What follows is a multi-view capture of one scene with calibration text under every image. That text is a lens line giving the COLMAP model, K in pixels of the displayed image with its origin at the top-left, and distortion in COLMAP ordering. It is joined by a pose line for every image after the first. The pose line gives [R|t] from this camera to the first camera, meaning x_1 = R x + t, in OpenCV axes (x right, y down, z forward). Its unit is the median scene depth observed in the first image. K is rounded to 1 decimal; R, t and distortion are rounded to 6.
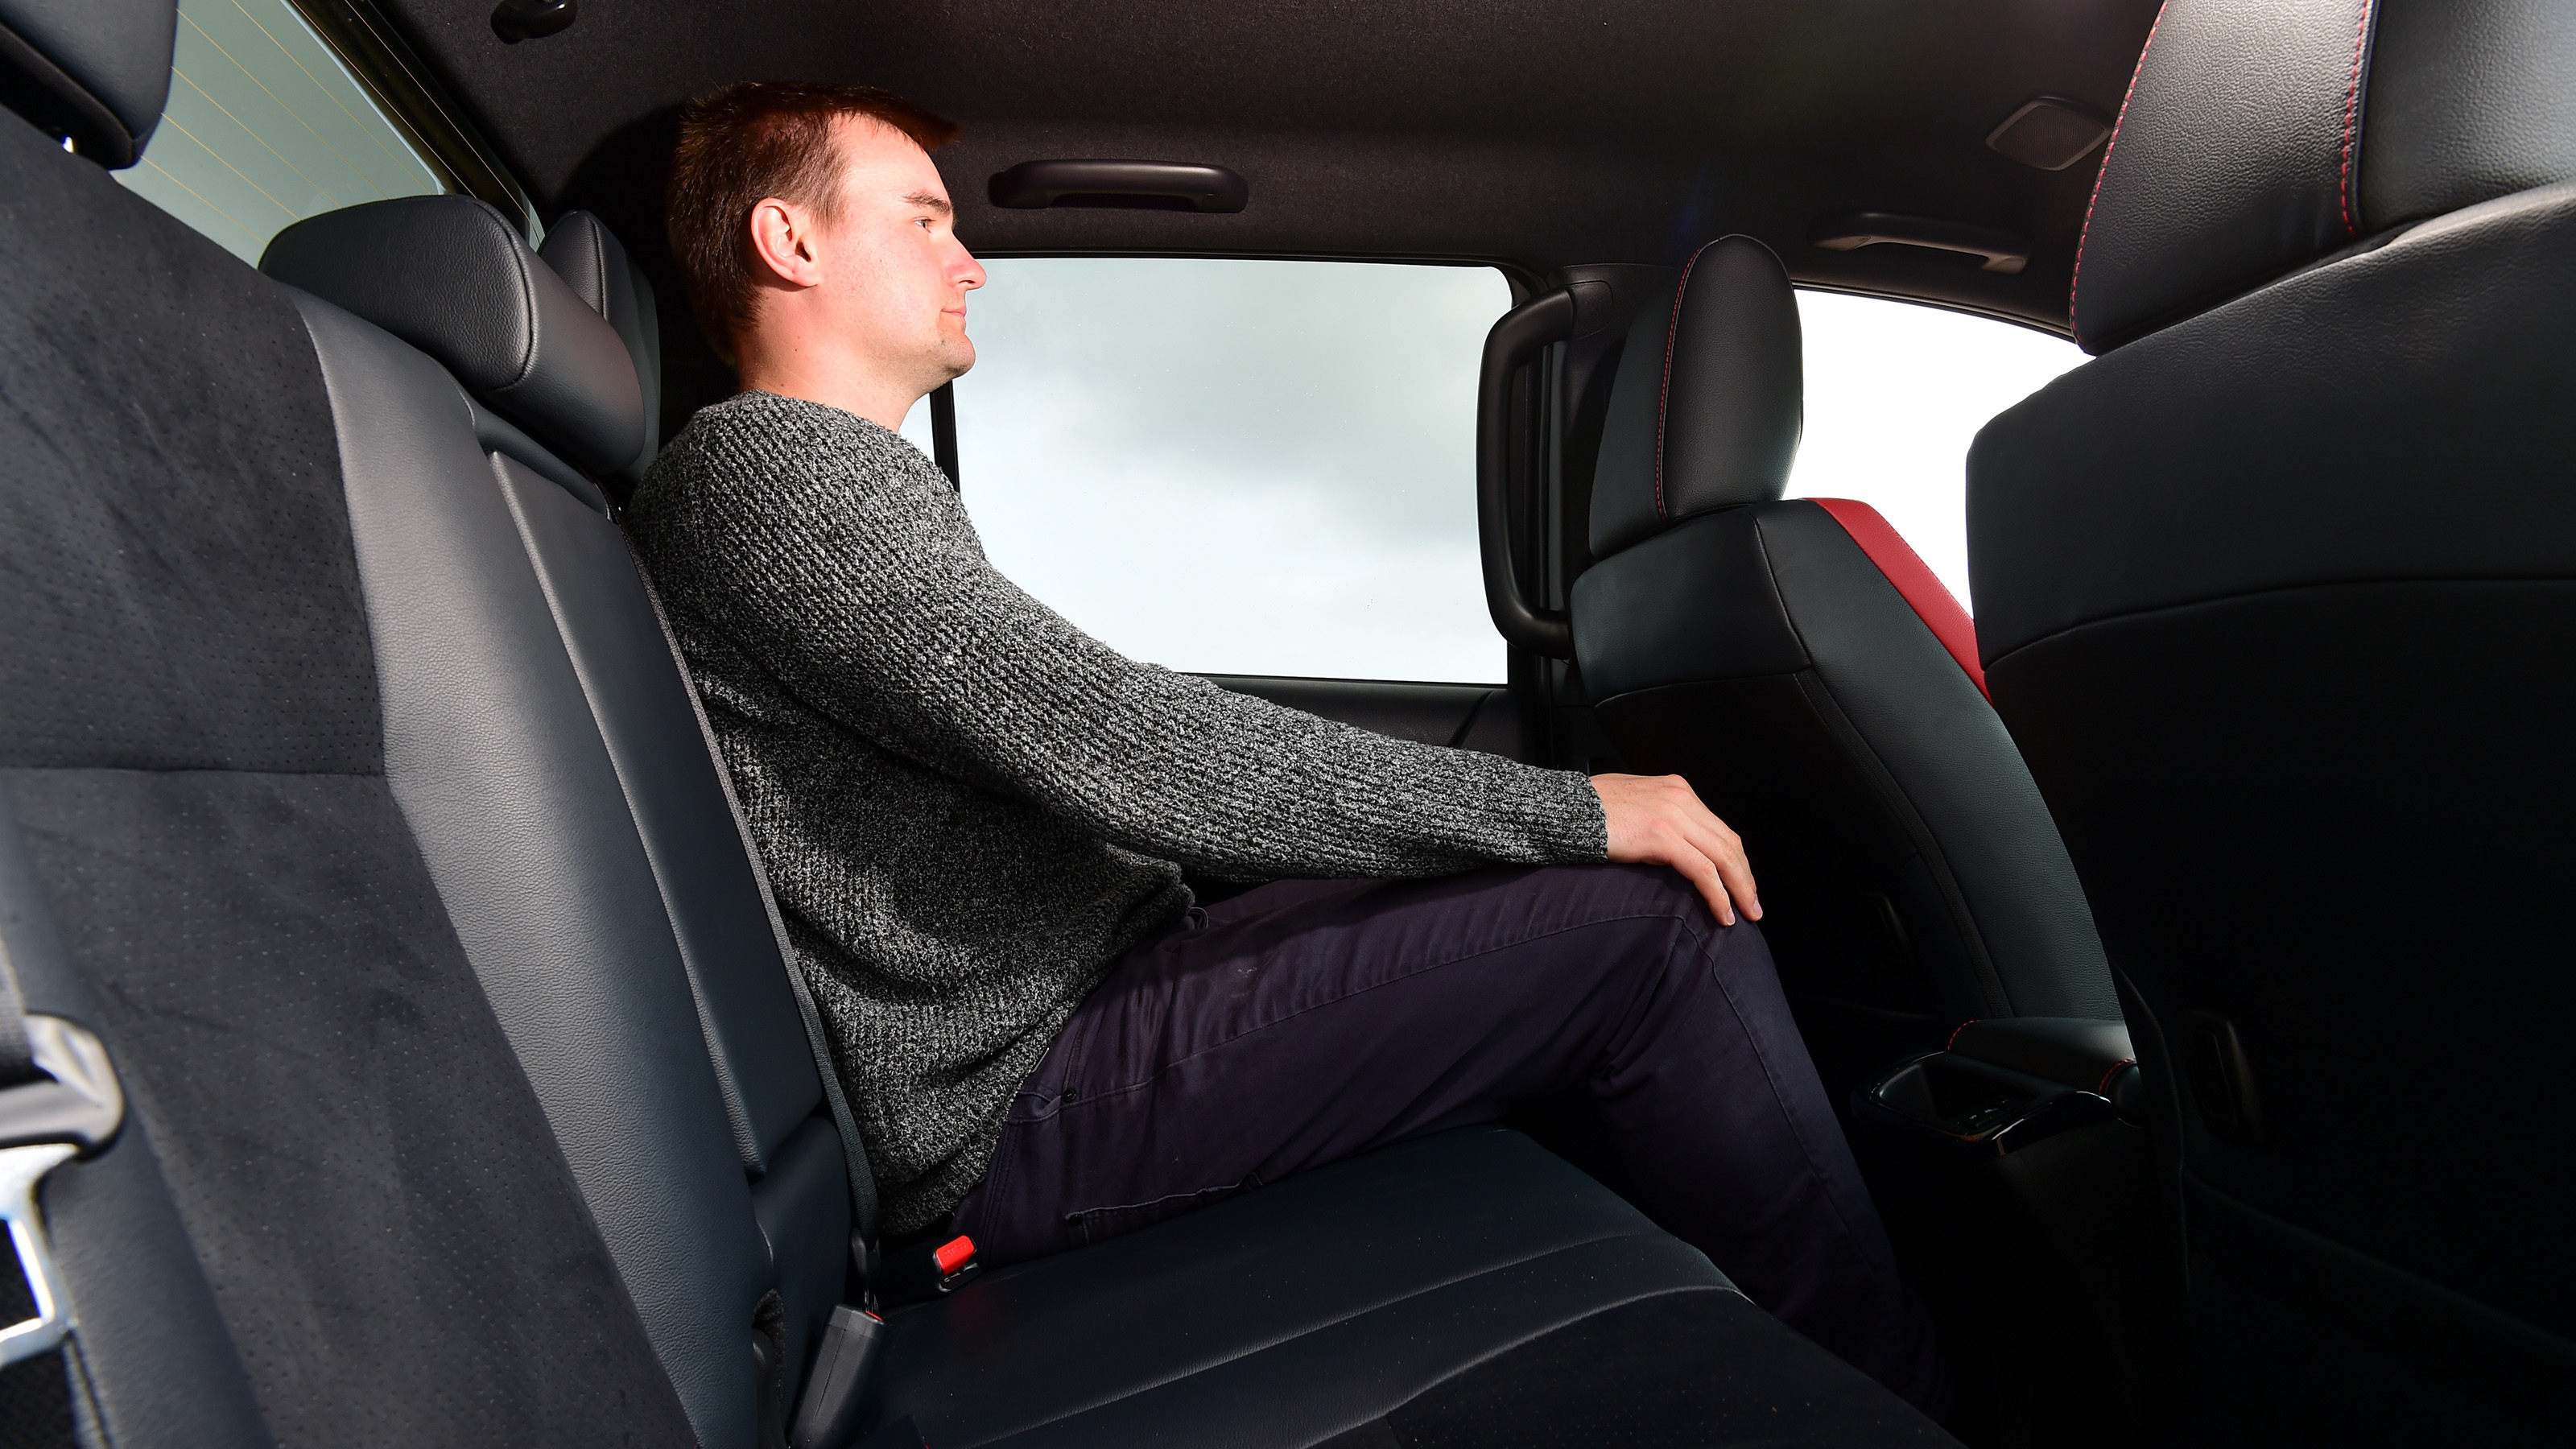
lens RADIAL K [[2006.6, 0, 1291.3], [0, 2006.6, 721.4], [0, 0, 1]] dist [-0.002168, -0.000755]
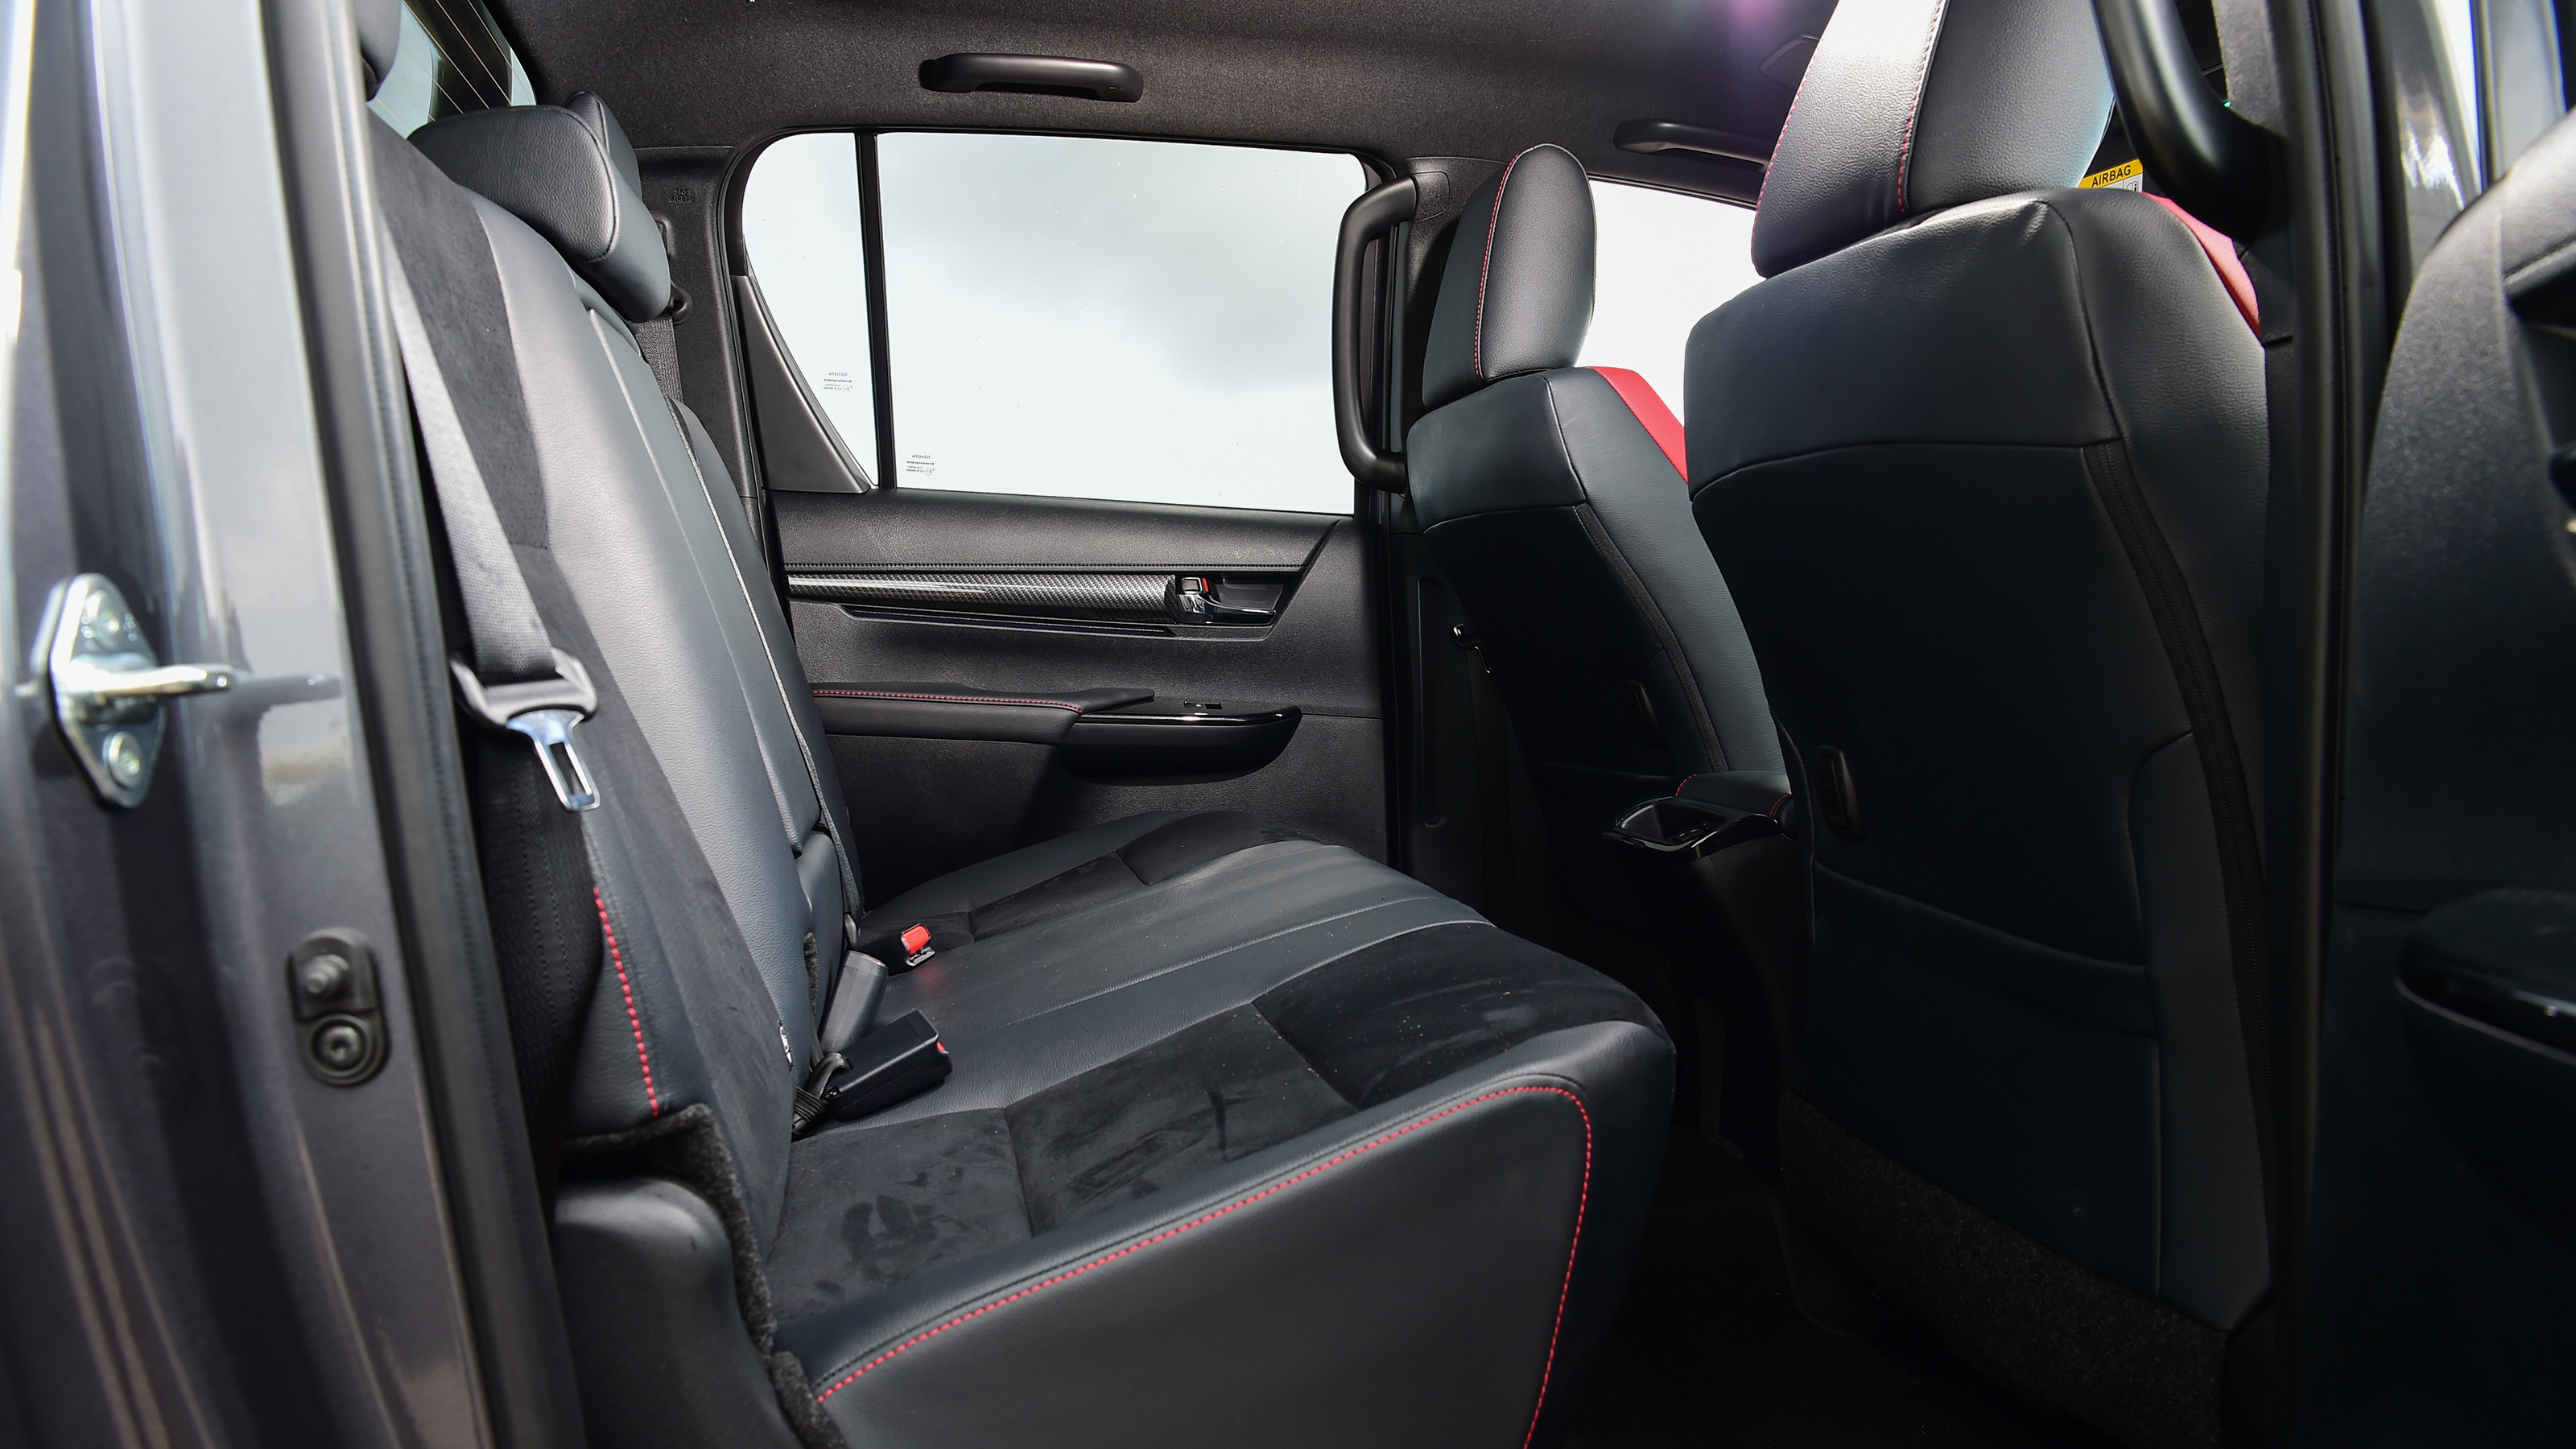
lens RADIAL K [[1790.2, 0, 1281.7], [0, 1790.2, 782.7], [0, 0, 1]] dist [-0.064138, 0.000234]
pose [[0.997499, 0.013046, 0.069467, -0.013615], [-0.021908, 0.991483, 0.128382, 0.010153], [-0.067200, -0.129583, 0.989289, -0.148373]]
